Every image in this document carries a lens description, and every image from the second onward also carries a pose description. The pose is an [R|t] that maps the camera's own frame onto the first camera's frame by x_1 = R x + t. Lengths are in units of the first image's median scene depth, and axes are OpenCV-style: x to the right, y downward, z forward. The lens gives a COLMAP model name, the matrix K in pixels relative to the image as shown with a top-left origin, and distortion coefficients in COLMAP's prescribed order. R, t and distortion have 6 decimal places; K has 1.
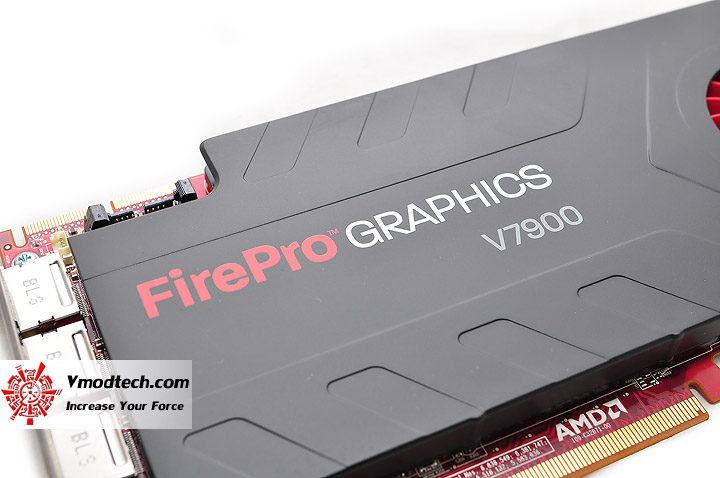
lens RADIAL K [[857.2, 0, 358.8], [0, 857.2, 325.0], [0, 0, 1]] dist [-0.010607, -0.004450]
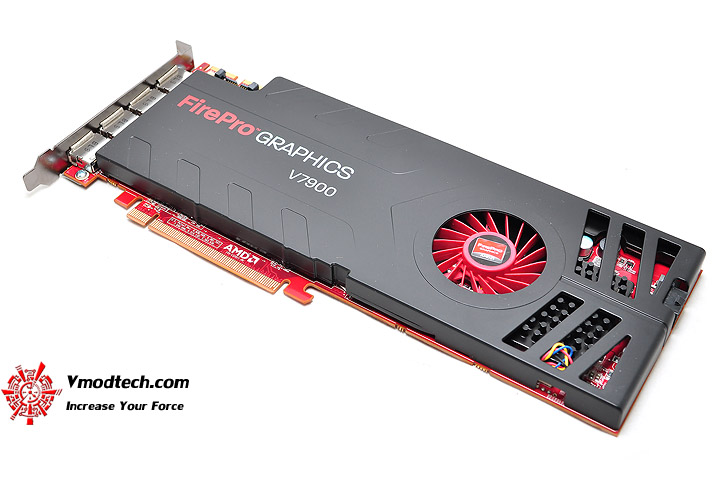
lens RADIAL K [[873.7, 0, 358.5], [0, 873.7, 279.1], [0, 0, 1]] dist [-0.012082, 0.004362]
pose [[0.530815, 0.617495, -0.580460, 1.592738], [-0.673287, 0.723234, 0.153676, -0.340627], [0.514703, 0.309243, 0.799656, -0.496482]]
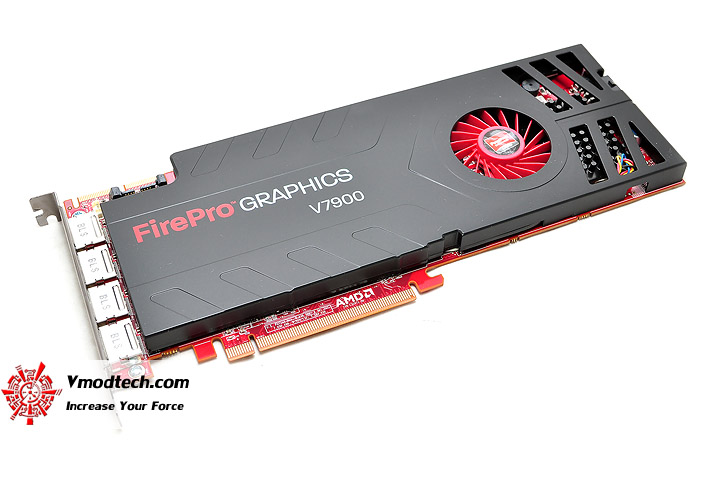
lens RADIAL K [[873.7, 0, 358.5], [0, 873.7, 279.1], [0, 0, 1]] dist [-0.012082, 0.004362]
pose [[0.999045, 0.018546, -0.039571, 0.339954], [-0.019530, 0.999506, -0.024633, 0.111154], [0.039095, 0.025383, 0.998913, -0.989762]]
